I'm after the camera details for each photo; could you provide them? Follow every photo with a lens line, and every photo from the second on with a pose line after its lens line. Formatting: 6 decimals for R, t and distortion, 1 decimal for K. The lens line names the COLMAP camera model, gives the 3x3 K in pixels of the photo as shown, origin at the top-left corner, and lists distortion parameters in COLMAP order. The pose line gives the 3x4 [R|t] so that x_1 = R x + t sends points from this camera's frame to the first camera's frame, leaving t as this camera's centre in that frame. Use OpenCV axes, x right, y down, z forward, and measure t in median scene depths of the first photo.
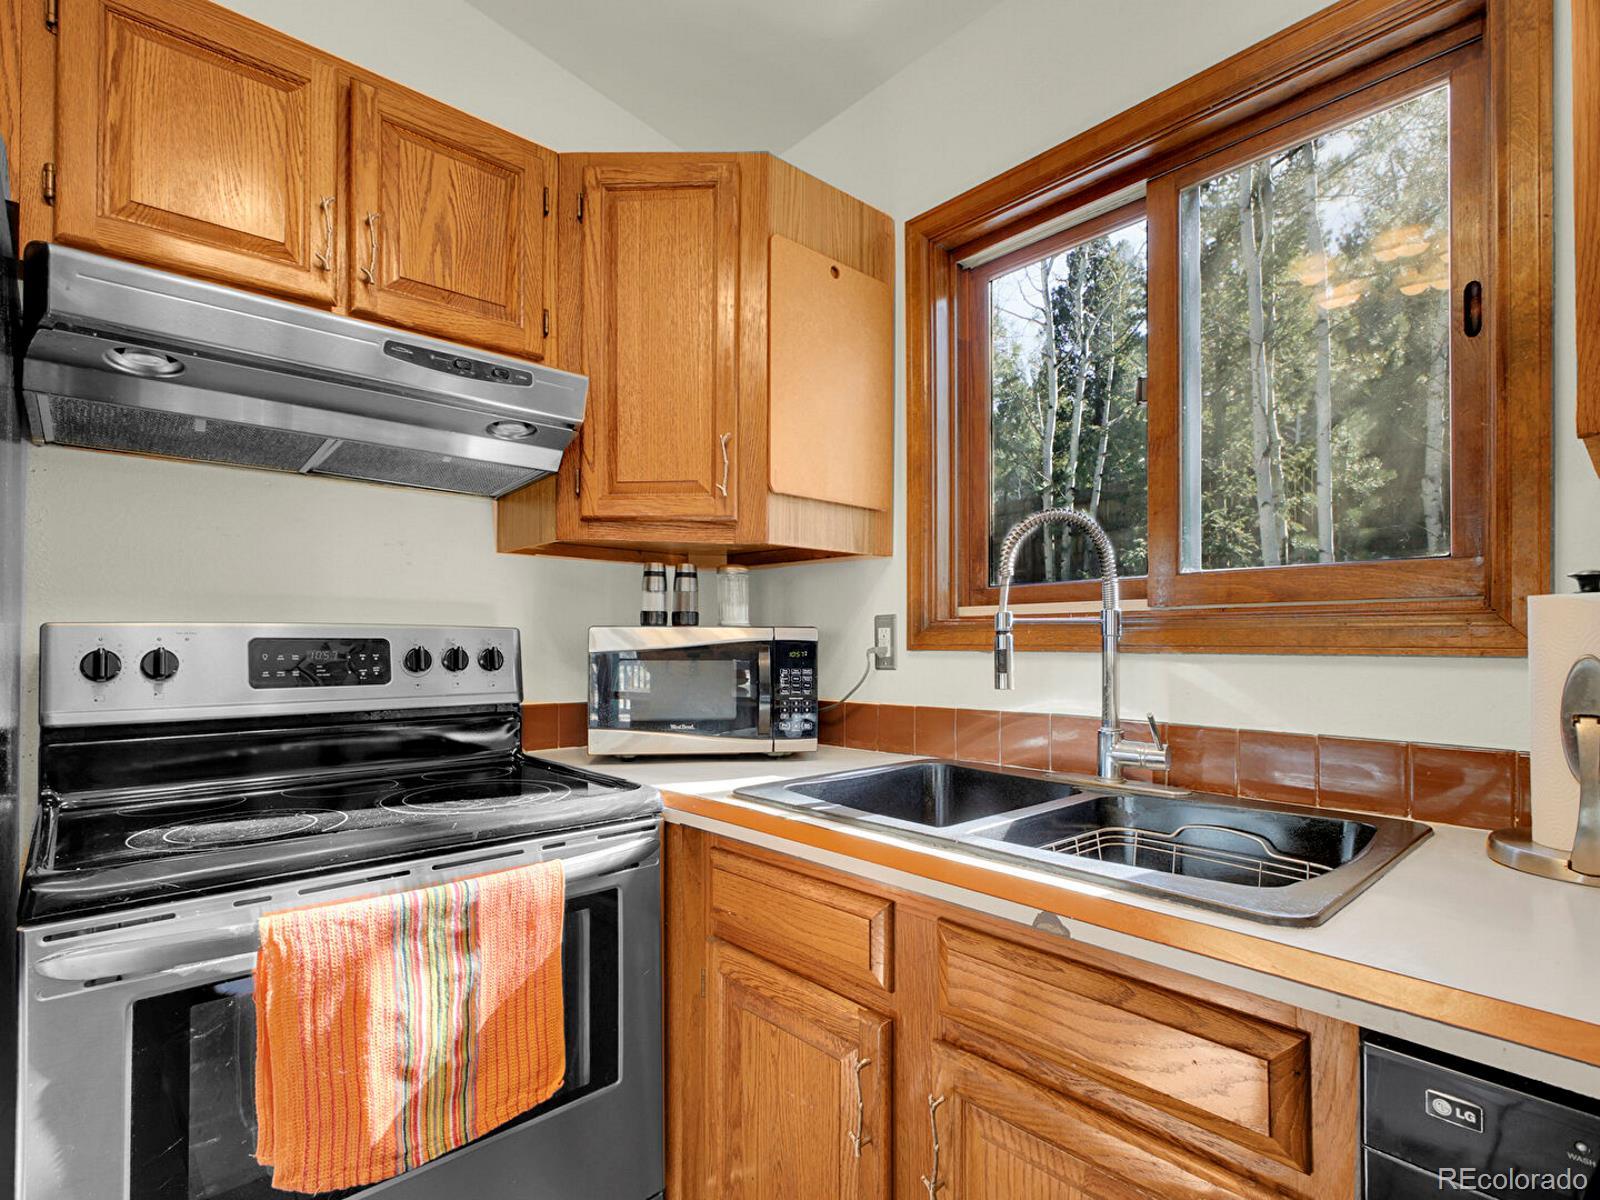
lens RADIAL K [[825.8, 0, 797.8], [0, 825.8, 628.4], [0, 0, 1]] dist [0.004086, -0.000741]
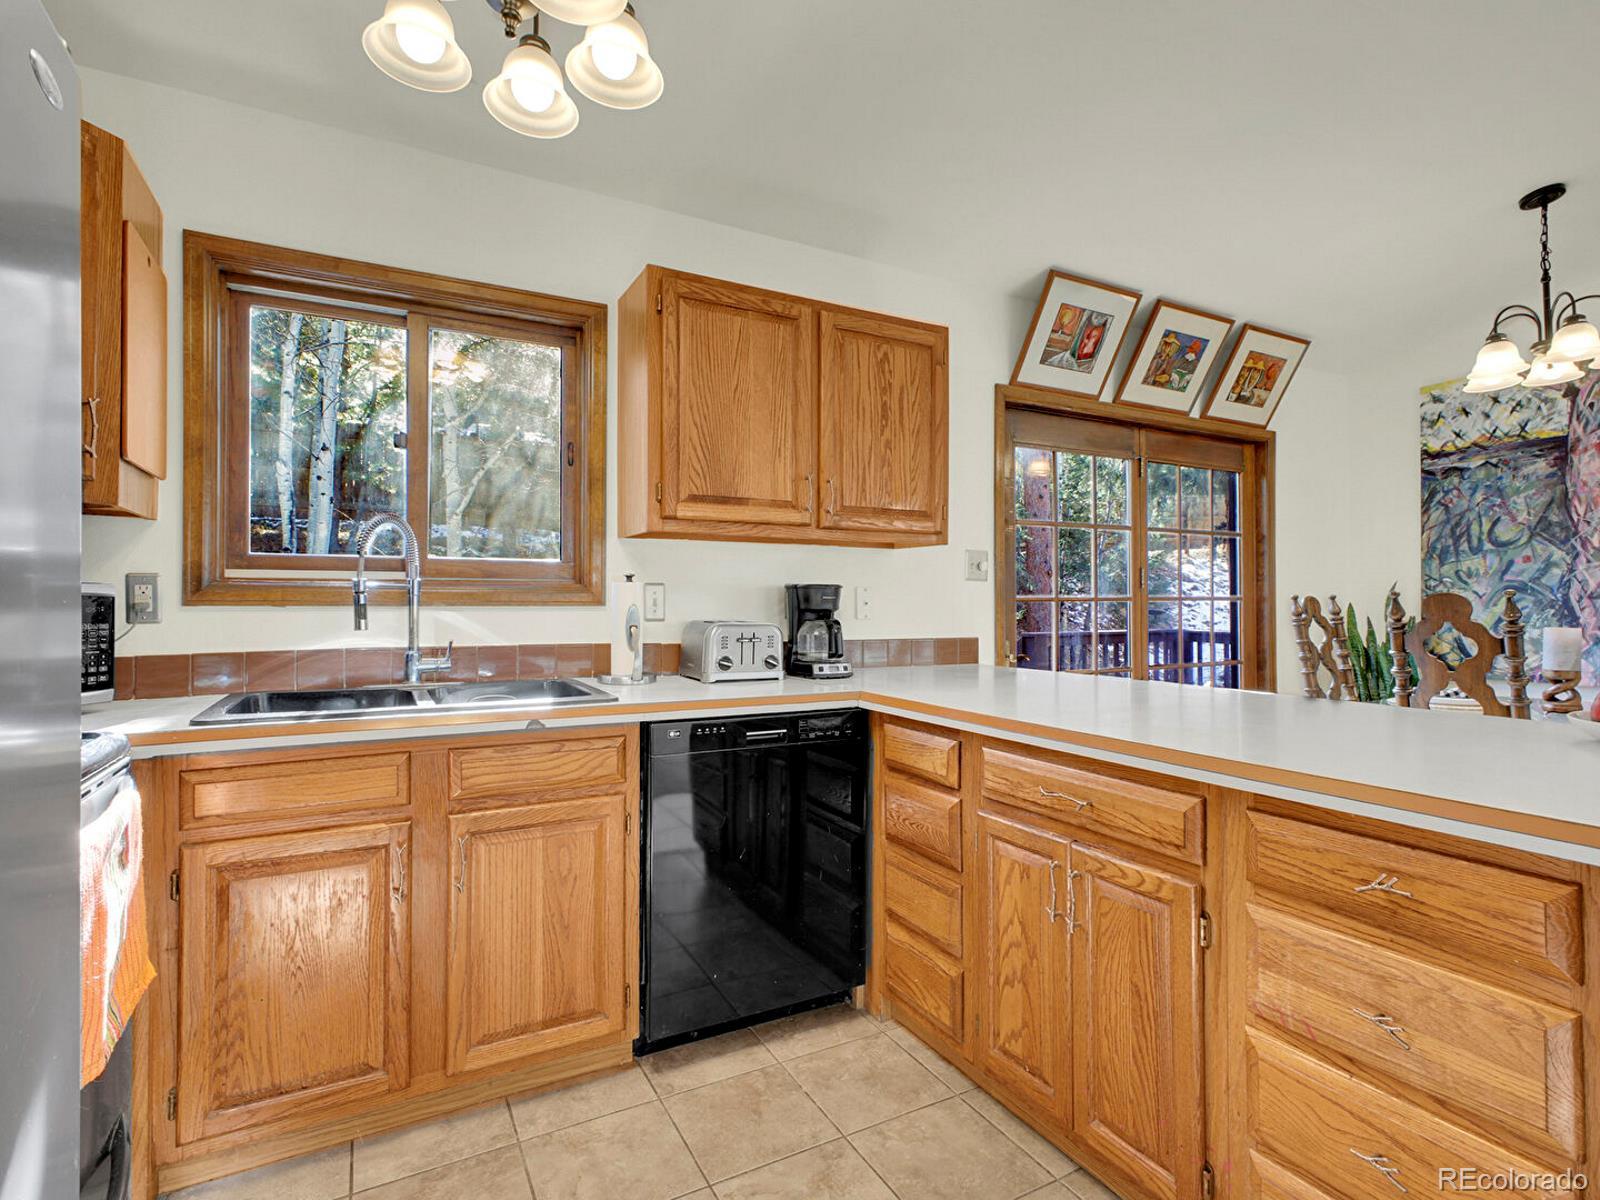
lens RADIAL K [[783.5, 0, 794.3], [0, 783.5, 584.1], [0, 0, 1]] dist [0.001811, 0.000353]
pose [[0.260728, 0.020203, 0.965201, -0.781098], [-0.020312, 0.999674, -0.015437, -0.003867], [-0.965199, -0.015580, 0.261053, -0.116427]]
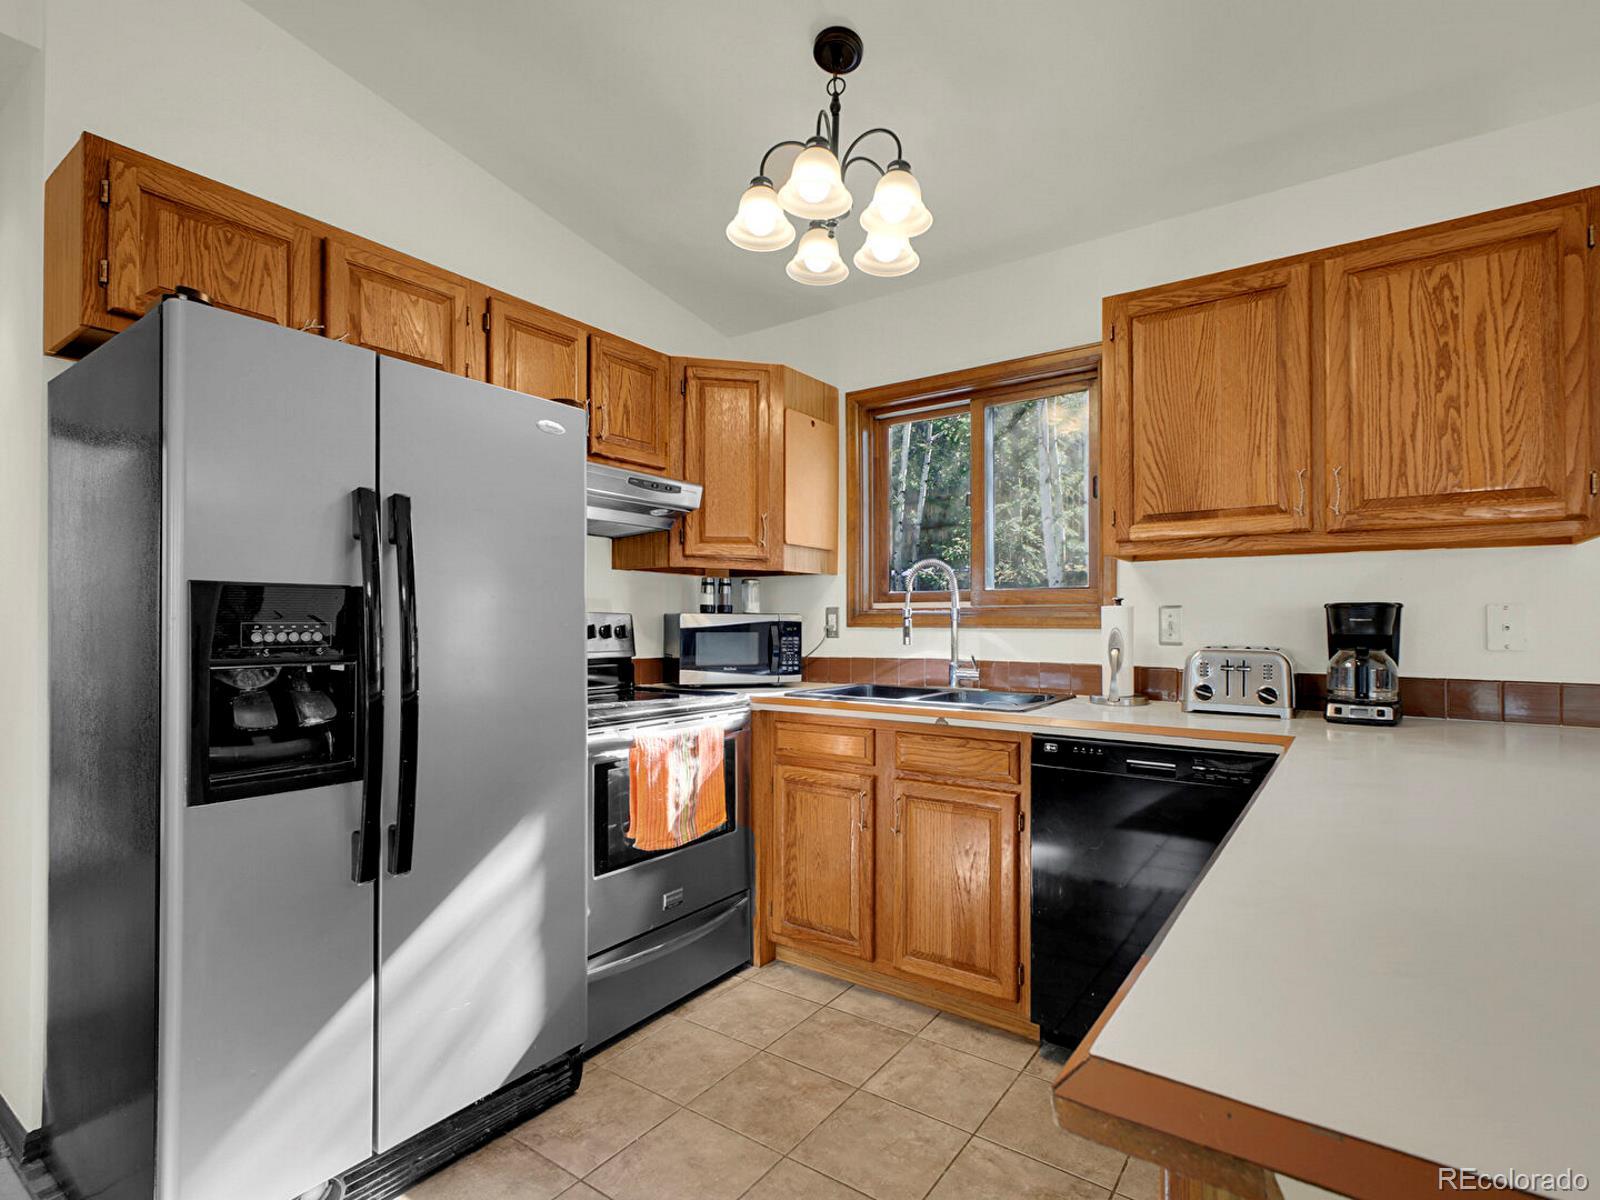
lens RADIAL K [[783.8, 0, 800.0], [0, 783.8, 600.0], [0, 0, 1]] dist [-0.000665, 0.000010]
pose [[0.980282, 0.007956, 0.197444, -0.352453], [-0.005737, 0.999914, -0.011810, -0.013550], [-0.197521, 0.010444, 0.980243, -0.772865]]
